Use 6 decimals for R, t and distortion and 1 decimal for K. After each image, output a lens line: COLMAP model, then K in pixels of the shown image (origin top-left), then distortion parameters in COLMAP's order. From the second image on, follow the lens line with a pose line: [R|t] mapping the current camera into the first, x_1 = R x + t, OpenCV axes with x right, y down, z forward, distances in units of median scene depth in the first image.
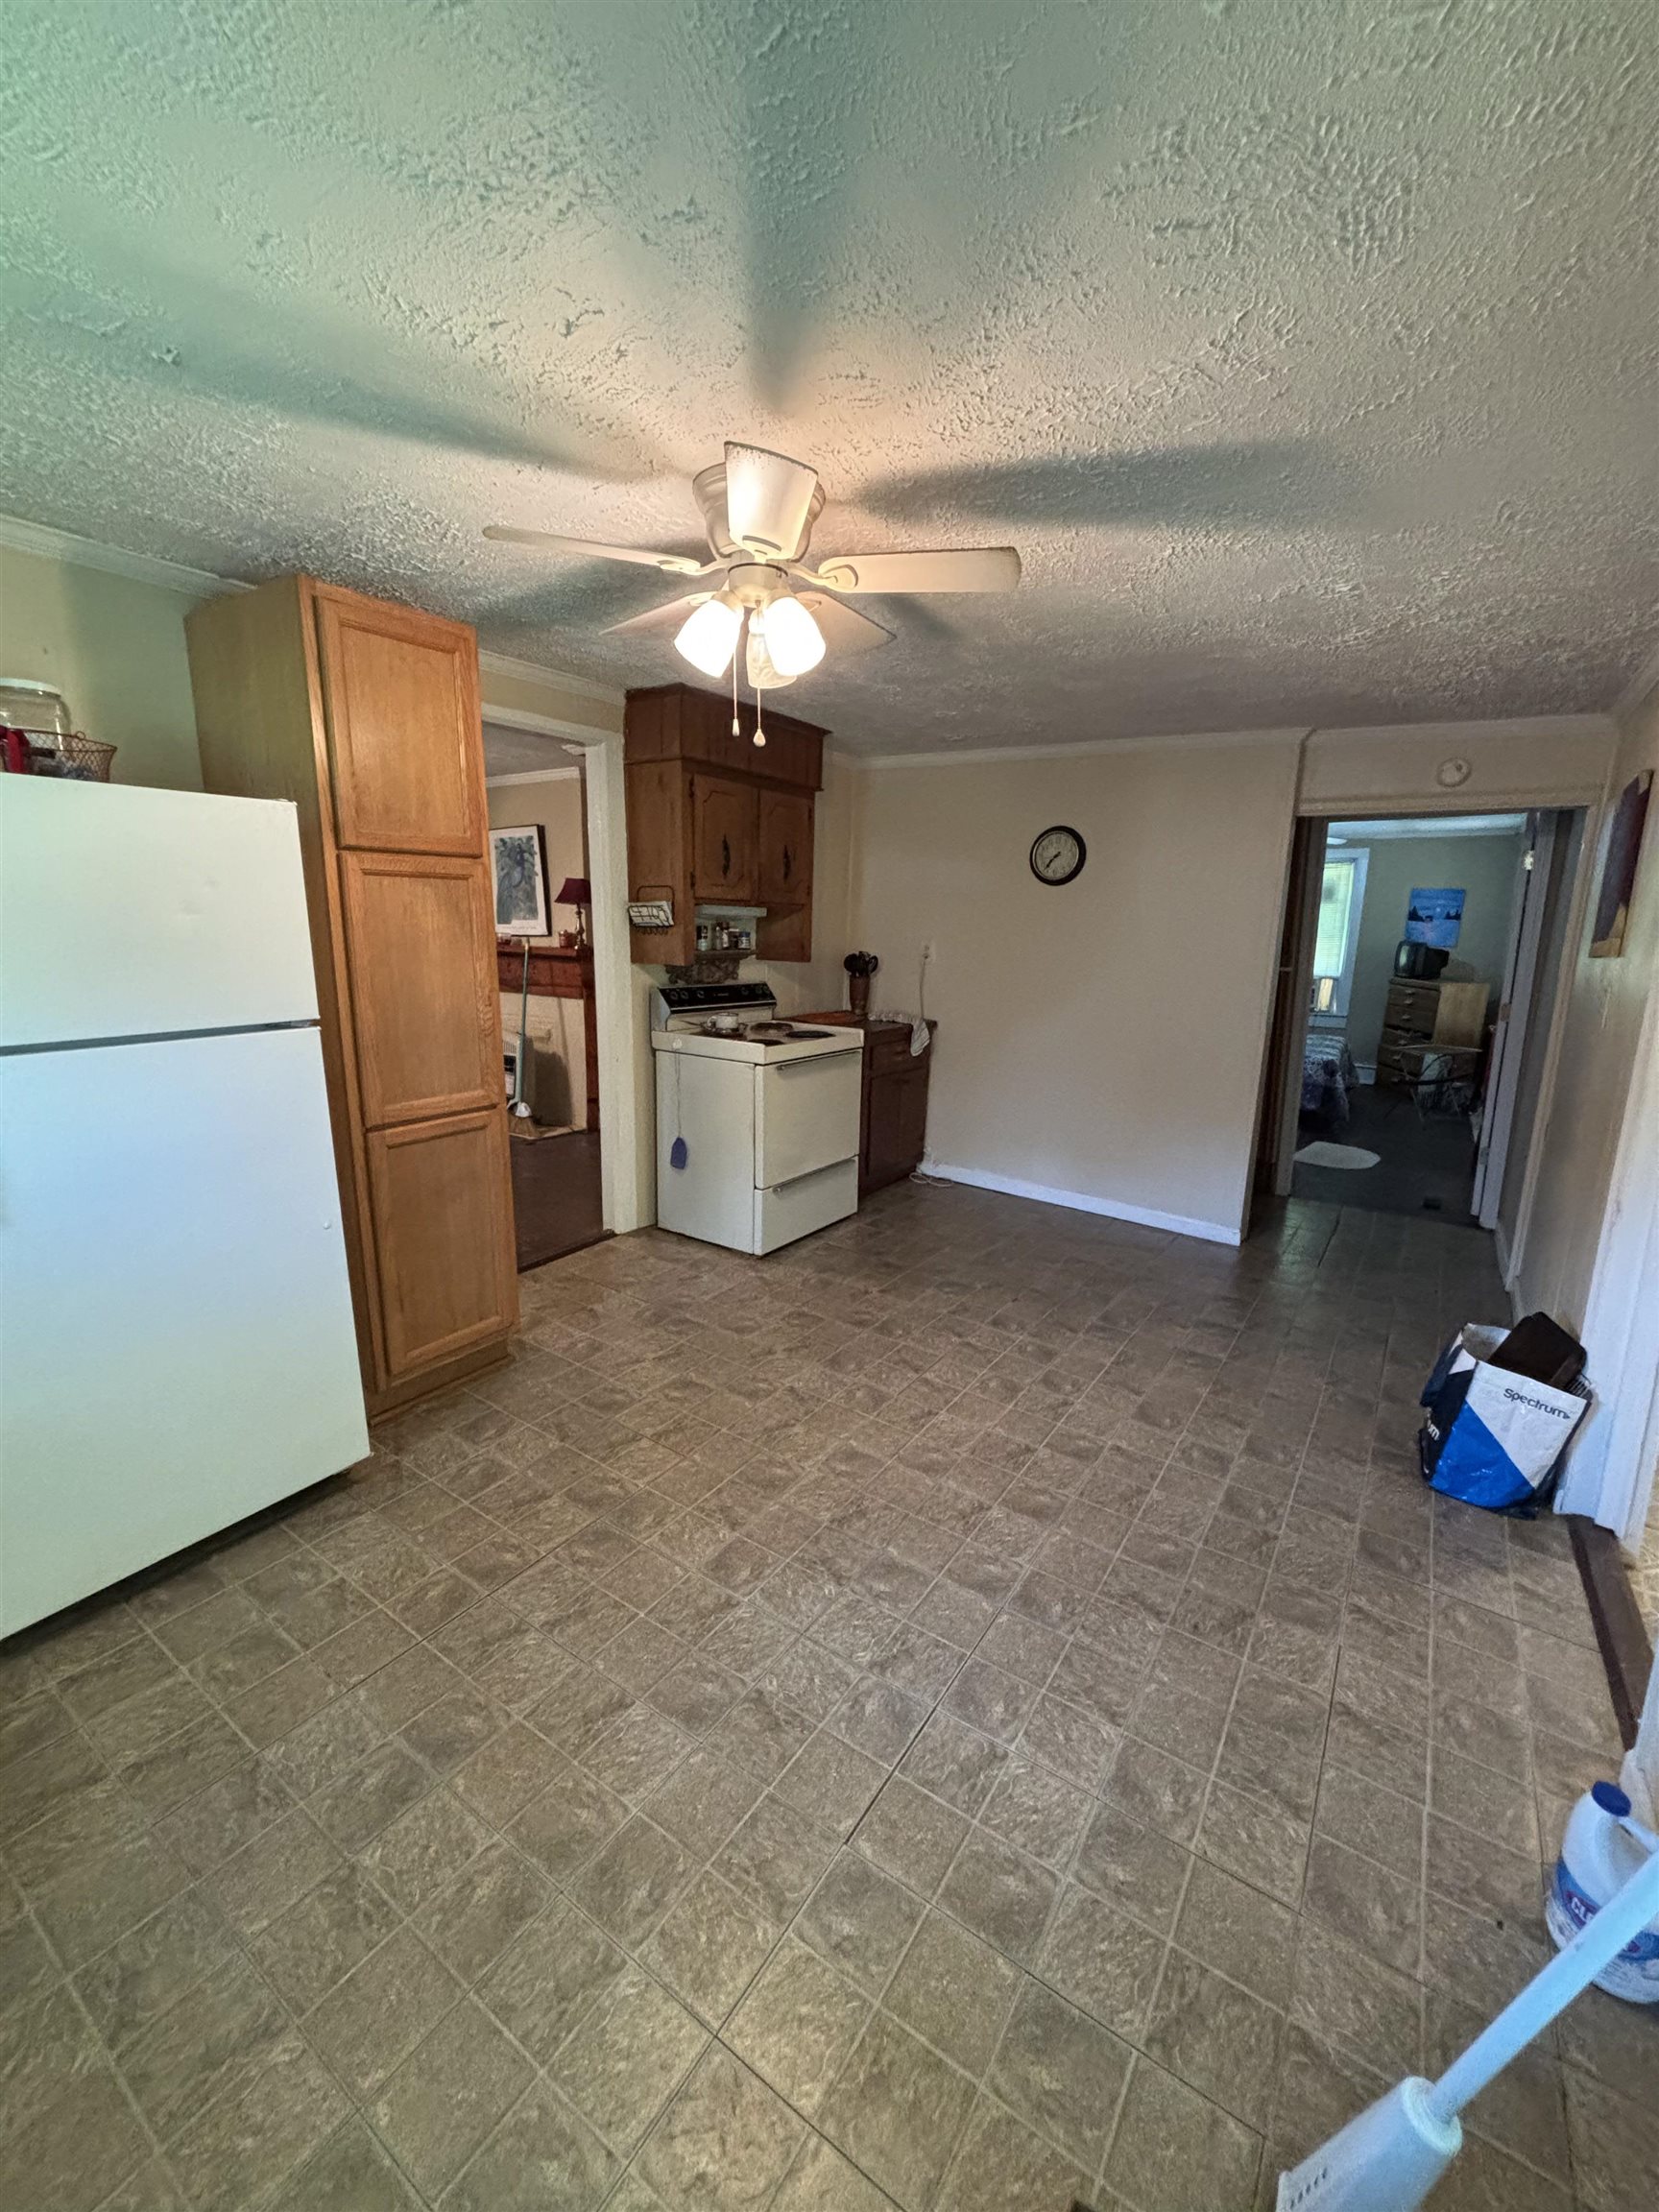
lens RADIAL K [[883.2, 0, 837.9], [0, 883.2, 1100.8], [0, 0, 1]] dist [-0.007145, 0.000471]
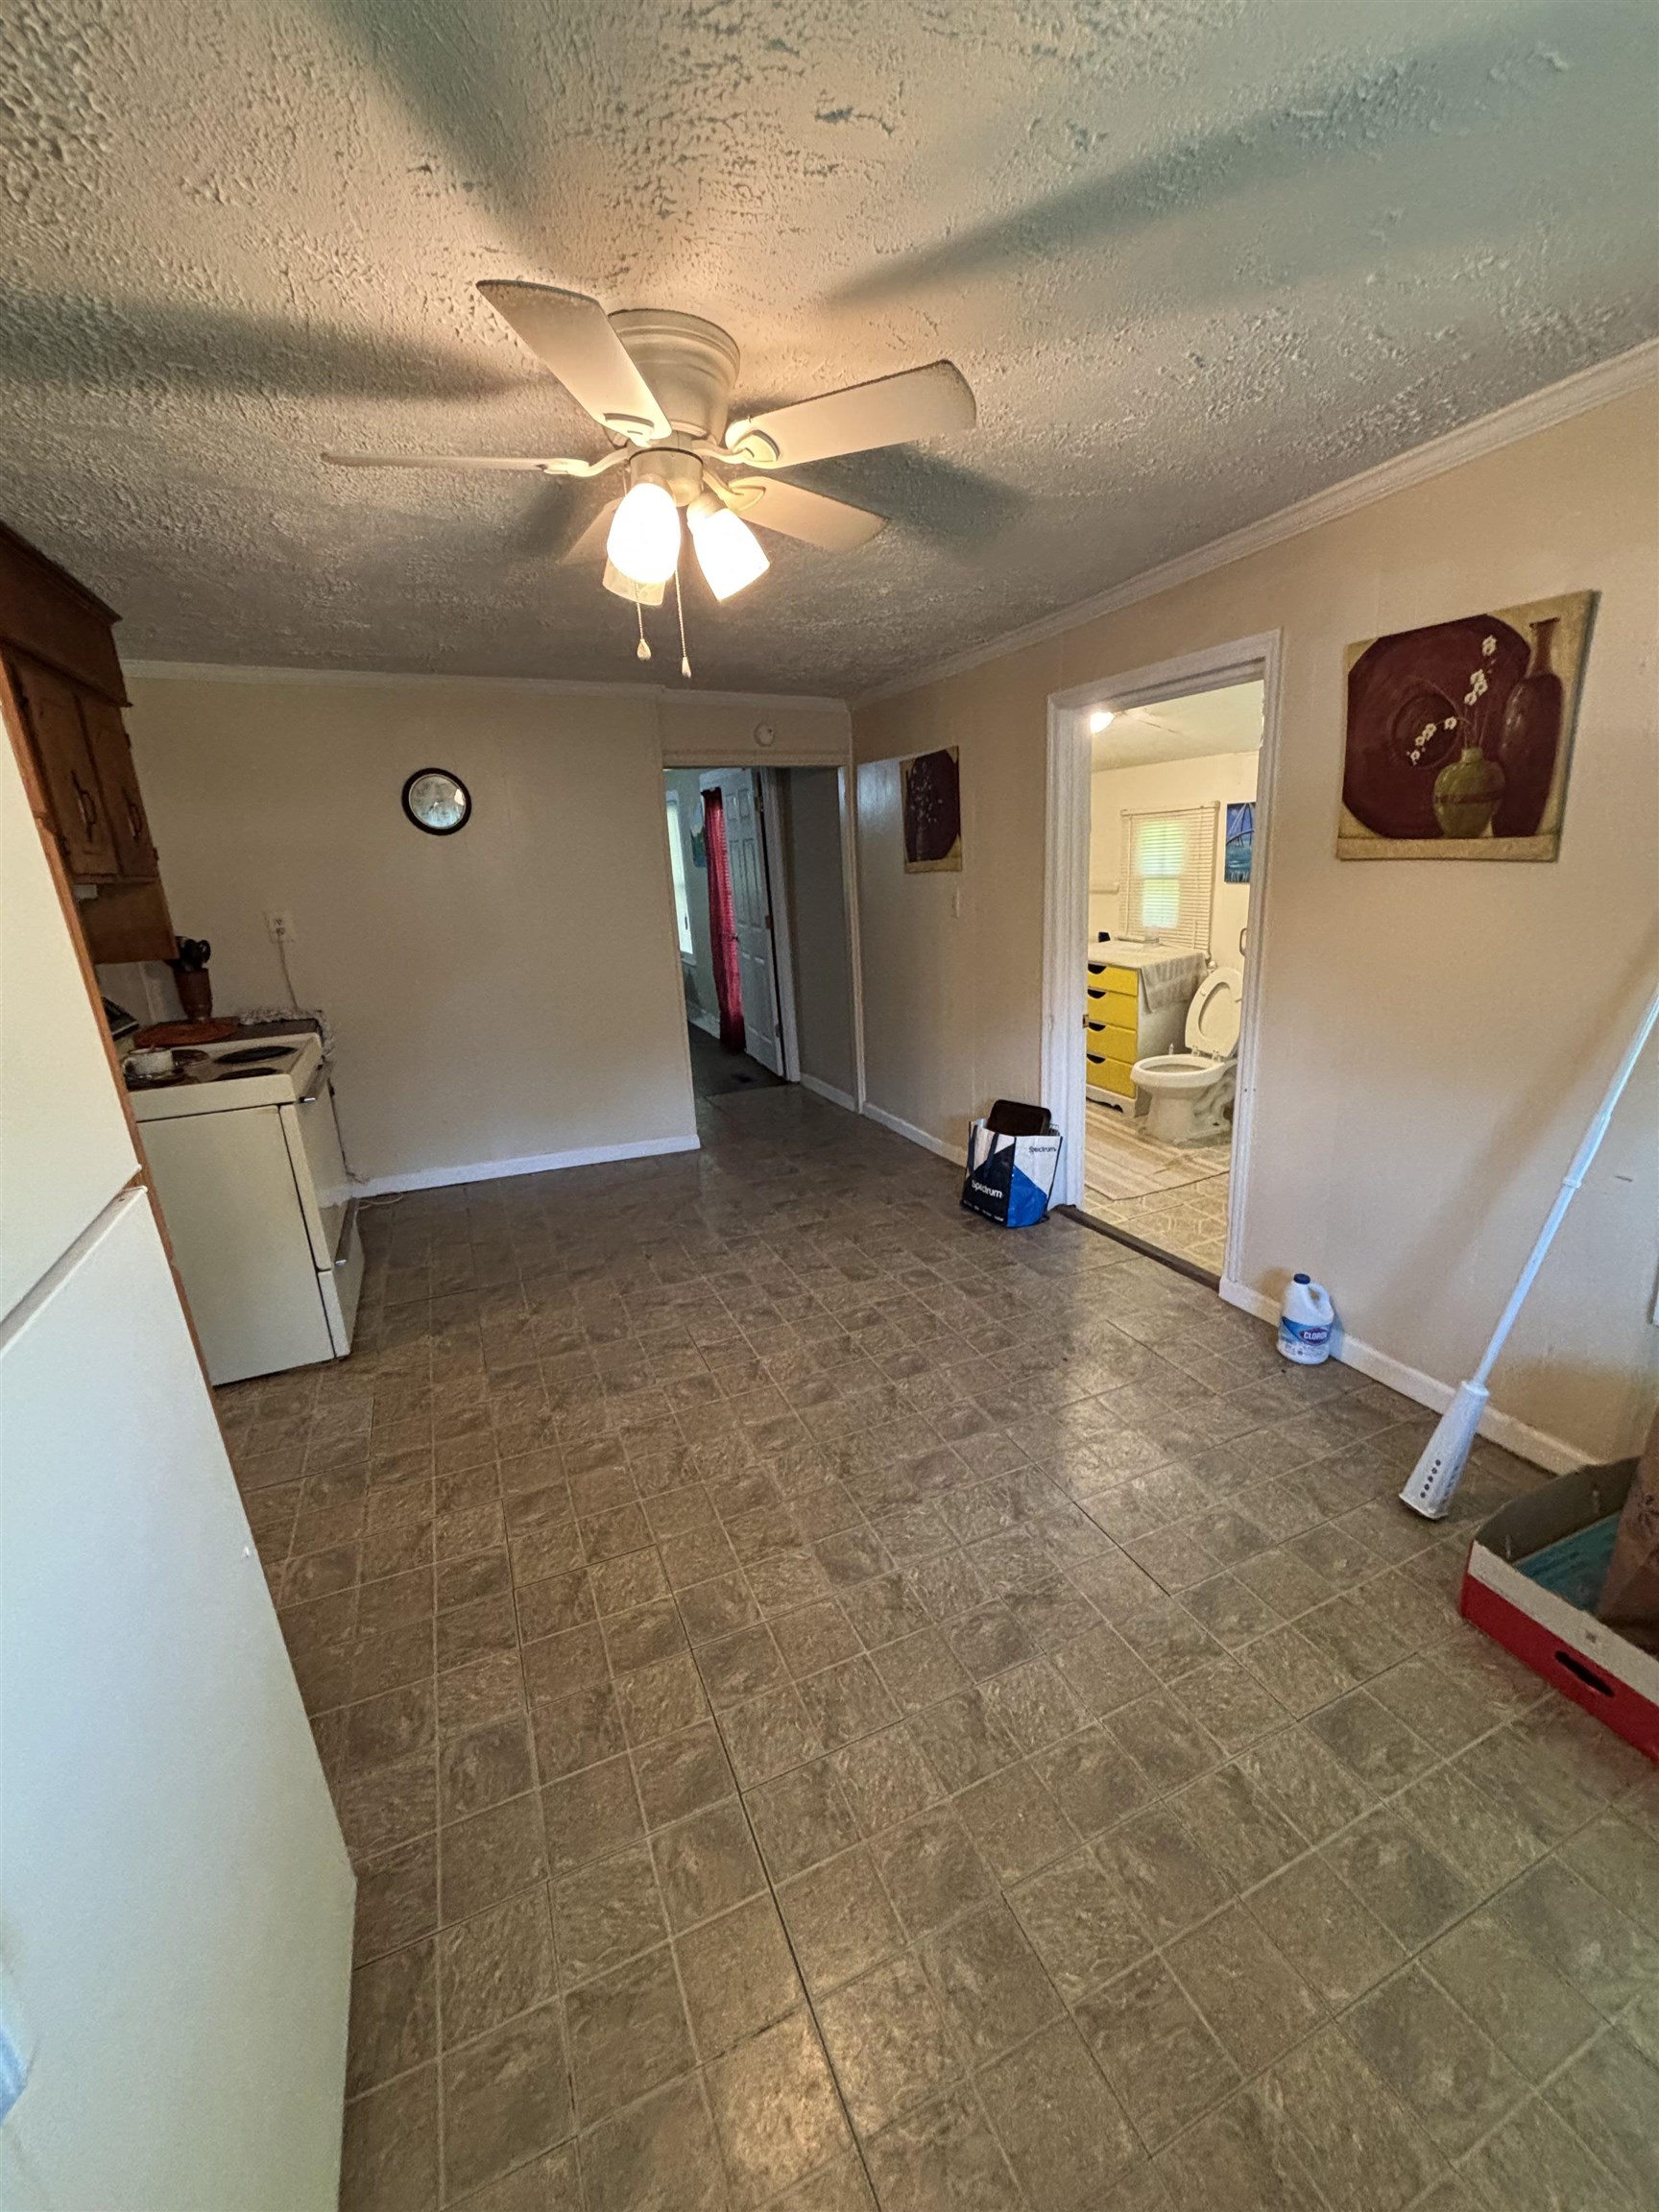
lens RADIAL K [[883.2, 0, 839.5], [0, 883.2, 1094.7], [0, 0, 1]] dist [-0.007145, 0.000471]
pose [[0.535750, -0.270208, 0.799974, -0.622176], [0.226785, 0.958650, 0.171924, -0.103382], [-0.813351, 0.089313, 0.574877, 0.341507]]
